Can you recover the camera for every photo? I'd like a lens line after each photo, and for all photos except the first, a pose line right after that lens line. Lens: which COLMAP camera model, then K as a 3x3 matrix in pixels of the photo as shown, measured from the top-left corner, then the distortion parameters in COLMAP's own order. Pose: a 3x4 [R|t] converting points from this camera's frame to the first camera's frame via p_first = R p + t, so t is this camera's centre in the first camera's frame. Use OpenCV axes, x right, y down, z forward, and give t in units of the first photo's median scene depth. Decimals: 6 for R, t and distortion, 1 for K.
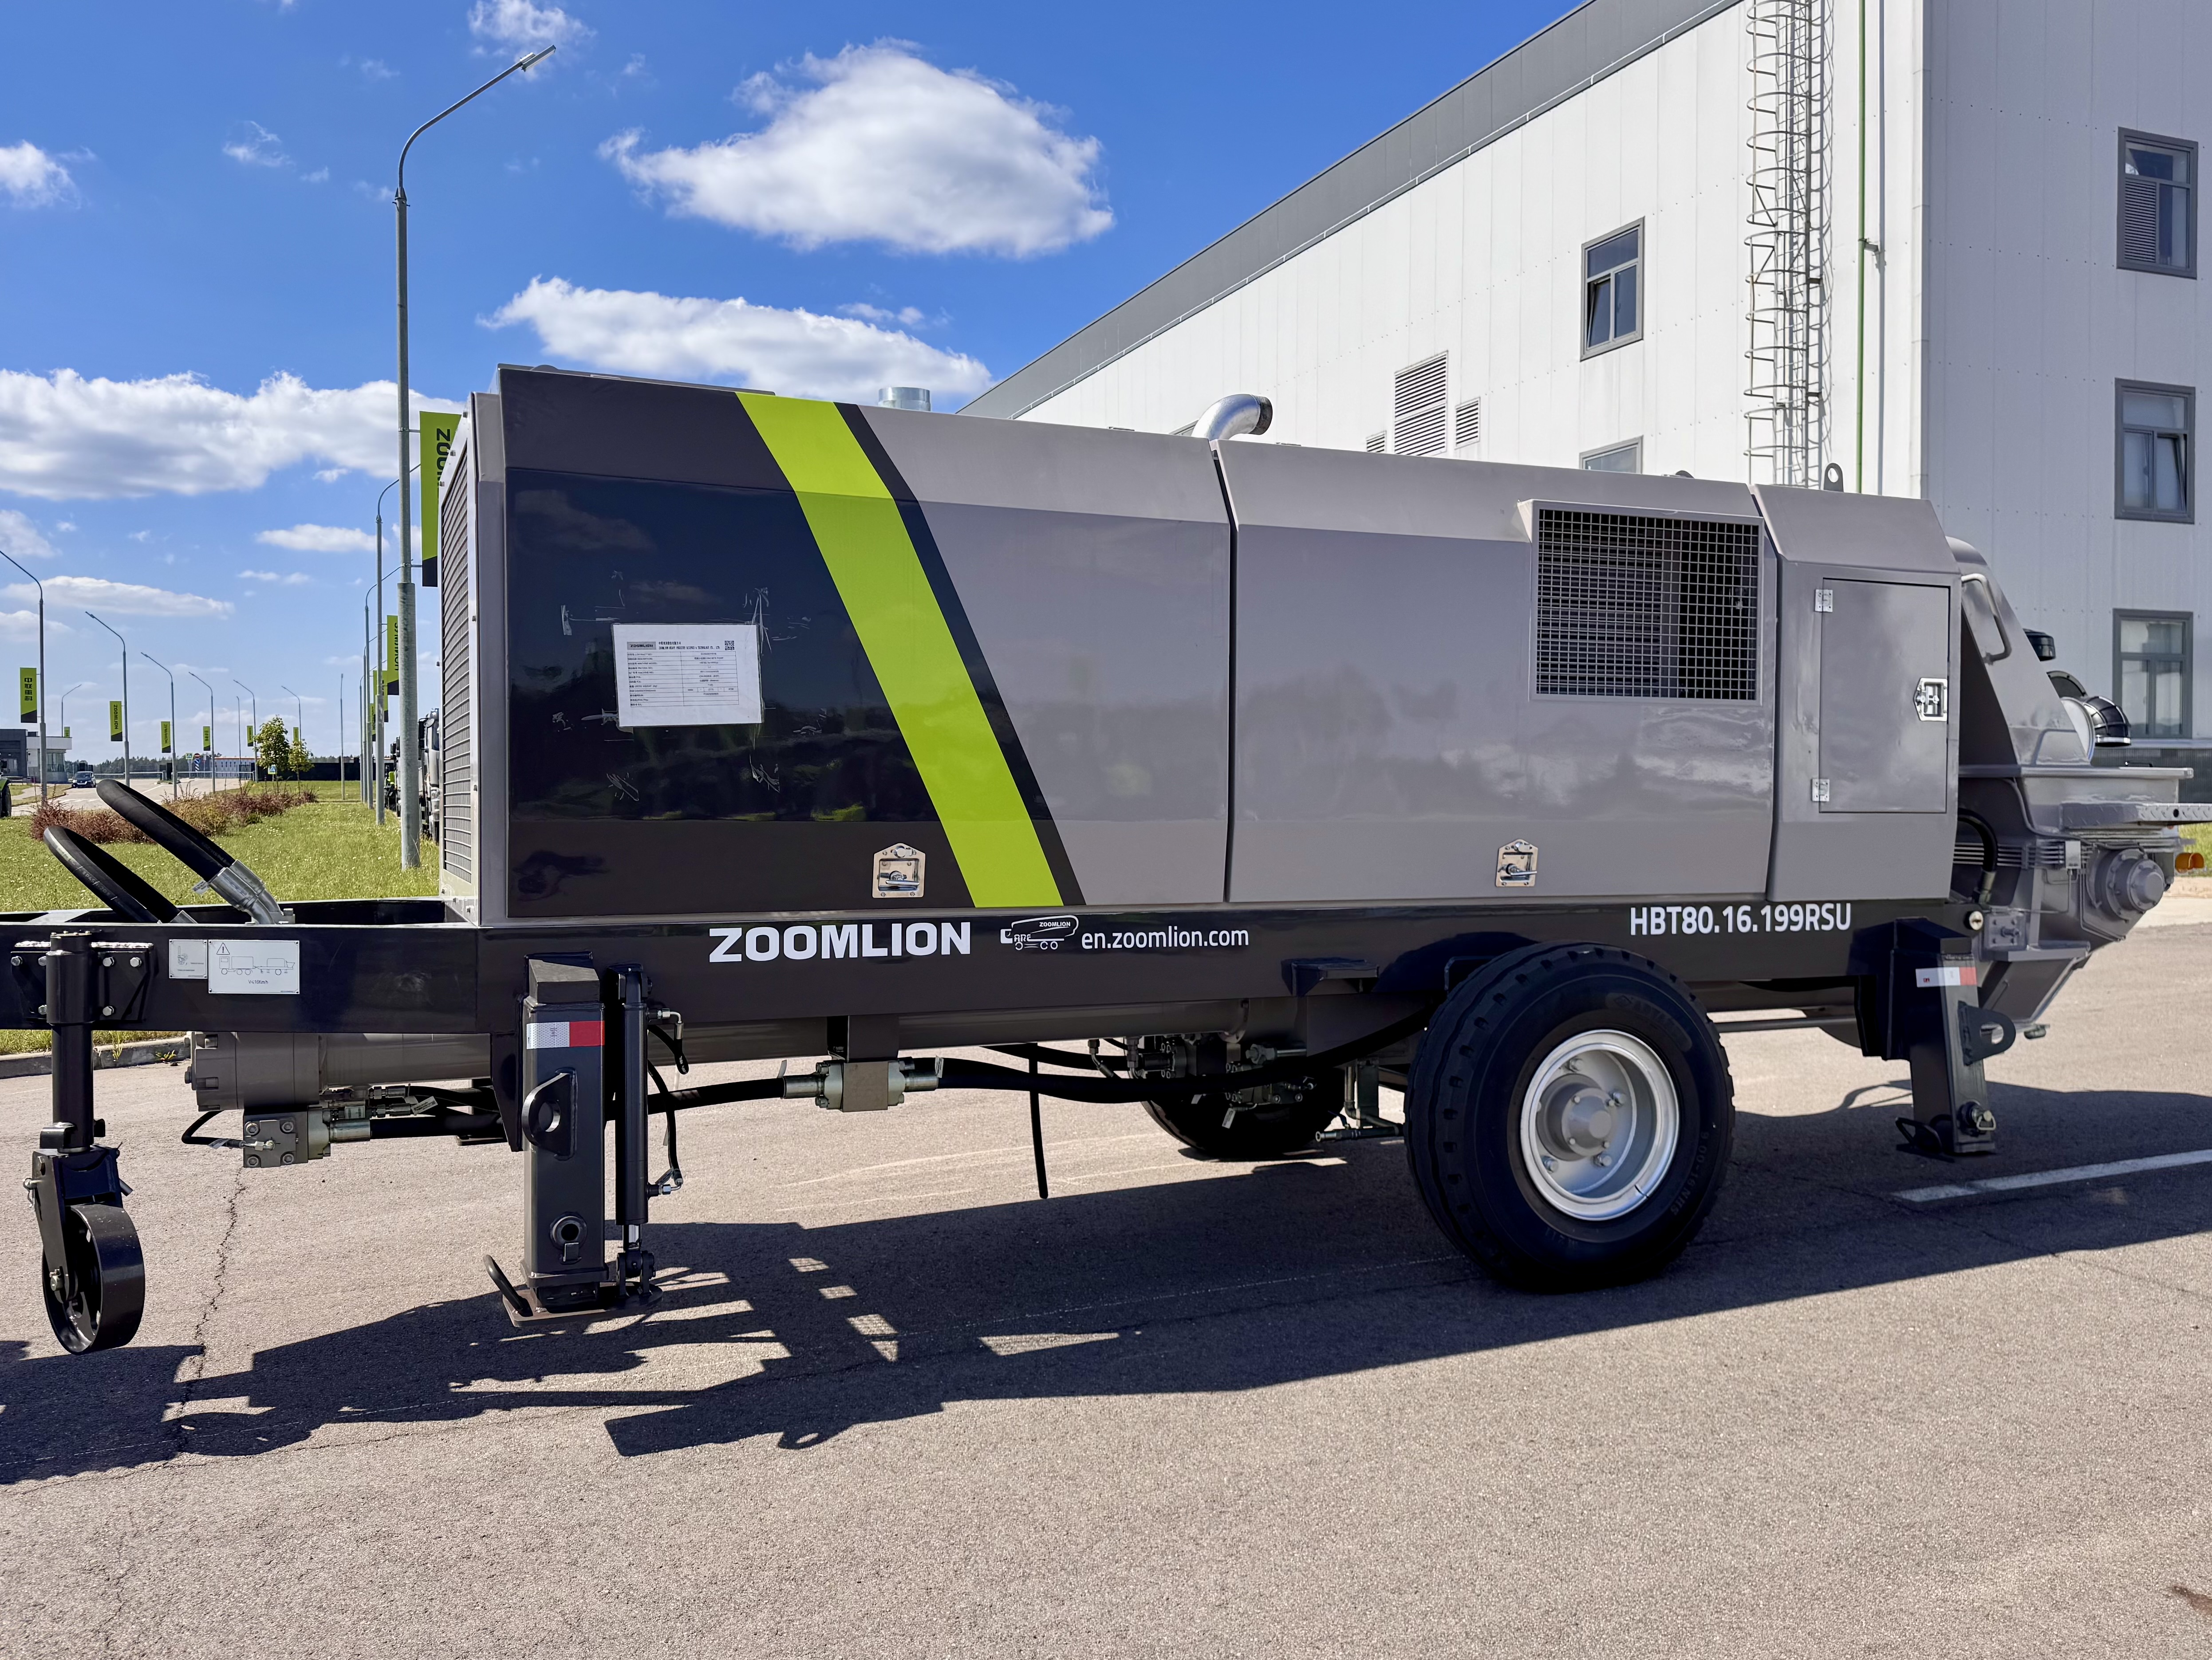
lens RADIAL K [[1649.0, 0, 1096.3], [0, 1649.0, 796.3], [0, 0, 1]] dist [0.161970, -0.226940]
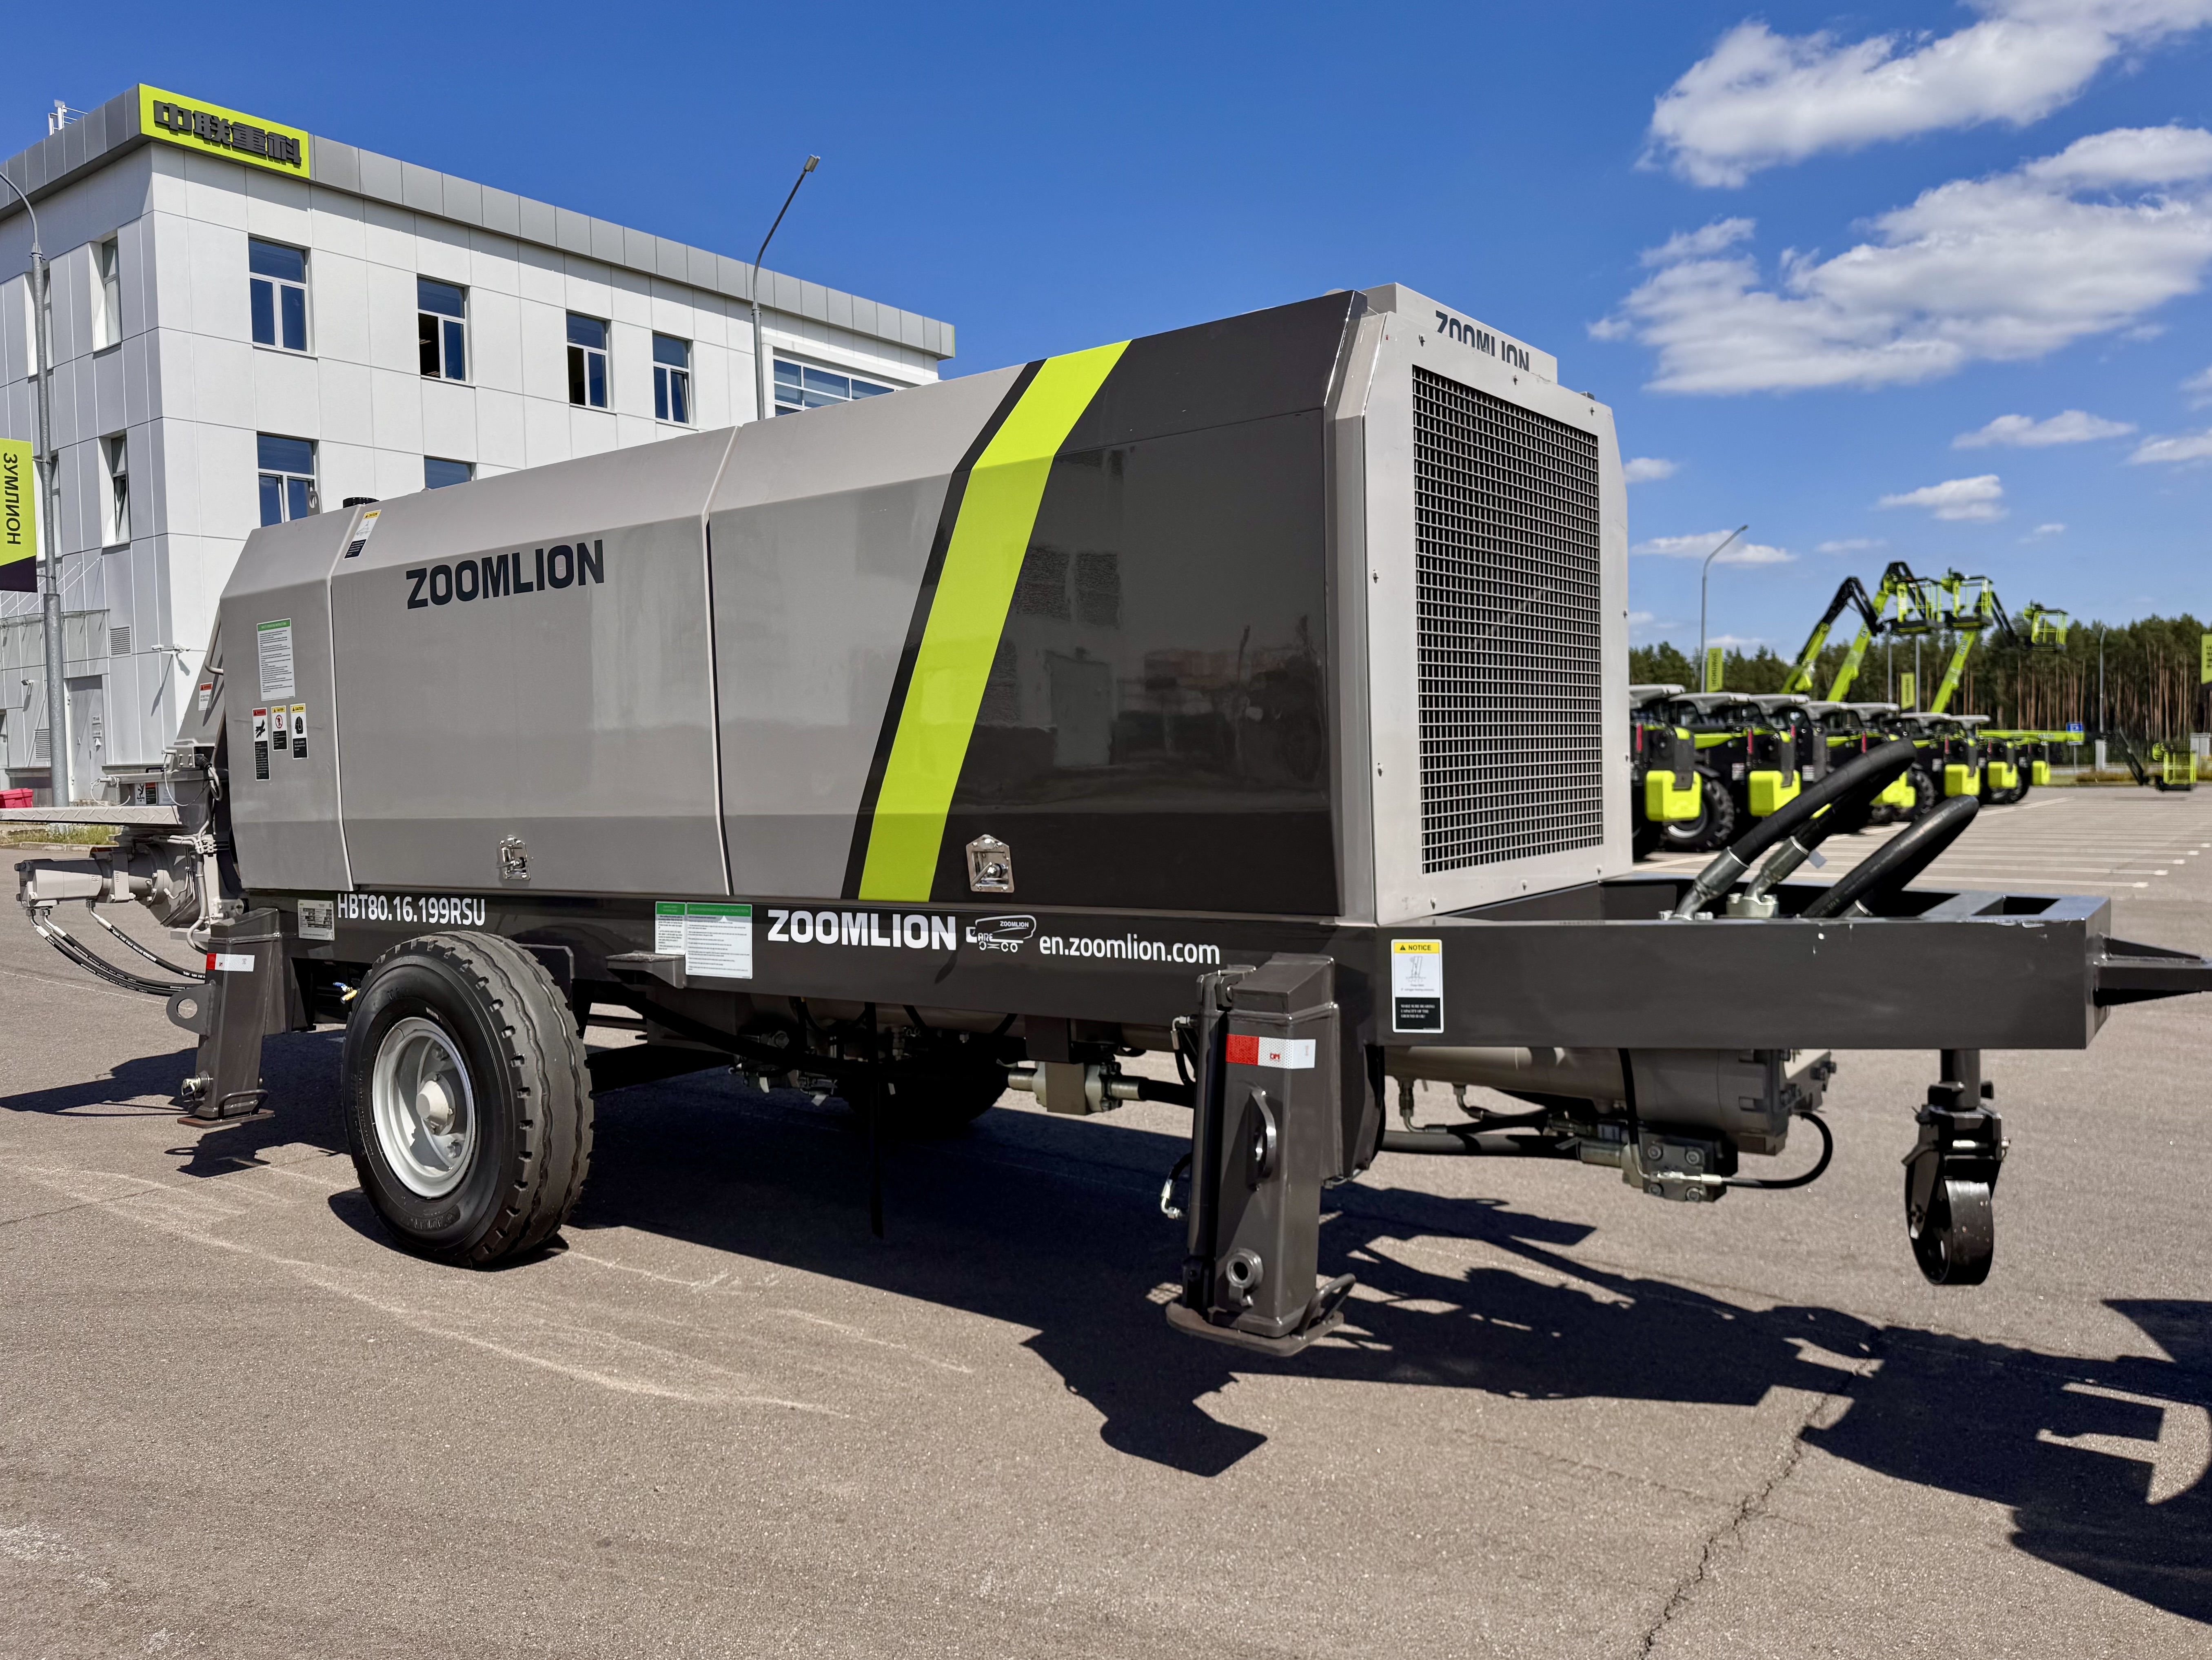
lens RADIAL K [[1676.2, 0, 992.3], [0, 1676.2, 825.0], [0, 0, 1]] dist [0.168384, -0.305014]
pose [[-0.459643, -0.020795, 0.887860, -1.099337], [0.024052, 0.999068, 0.035851, -0.007876], [-0.887778, 0.037833, -0.458715, 1.754185]]
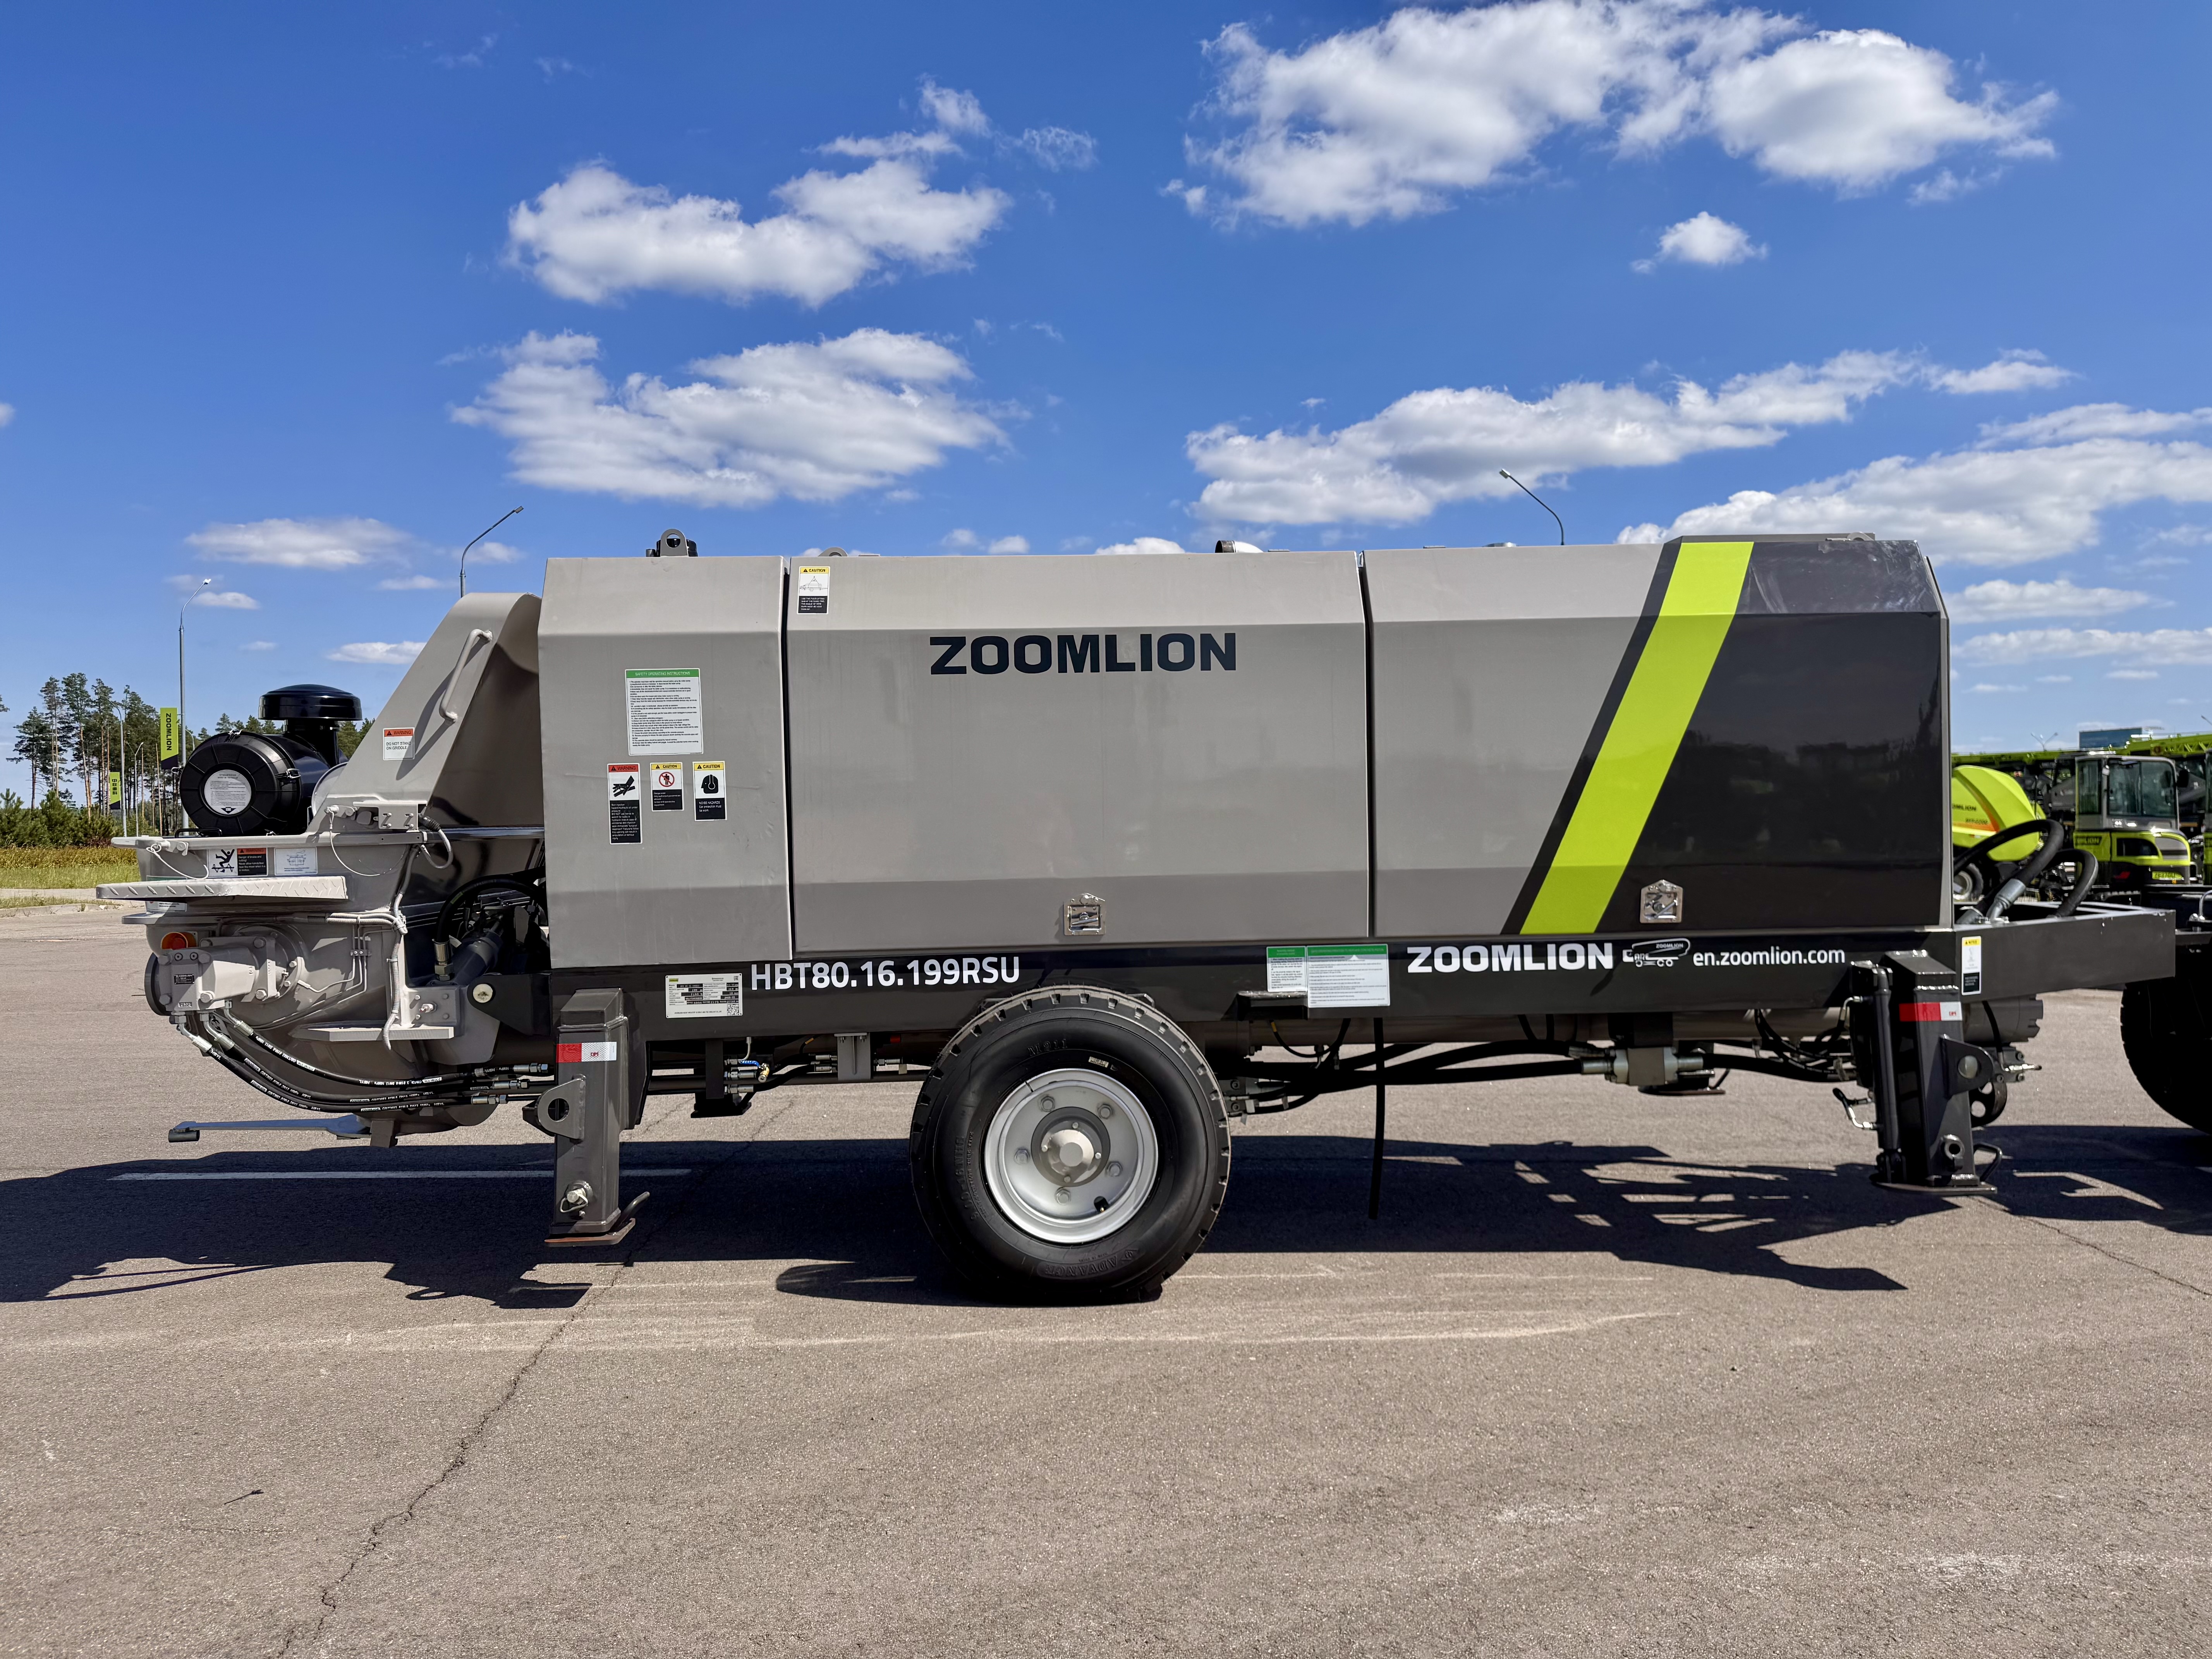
lens RADIAL K [[1649.2, 0, 1096.3], [0, 1649.2, 795.8], [0, 0, 1]] dist [0.161970, -0.226940]
pose [[-0.936489, 0.015090, 0.350372, -0.315367], [0.012871, 0.999880, -0.008661, -0.029358], [-0.350461, -0.003601, -0.936570, 2.687932]]
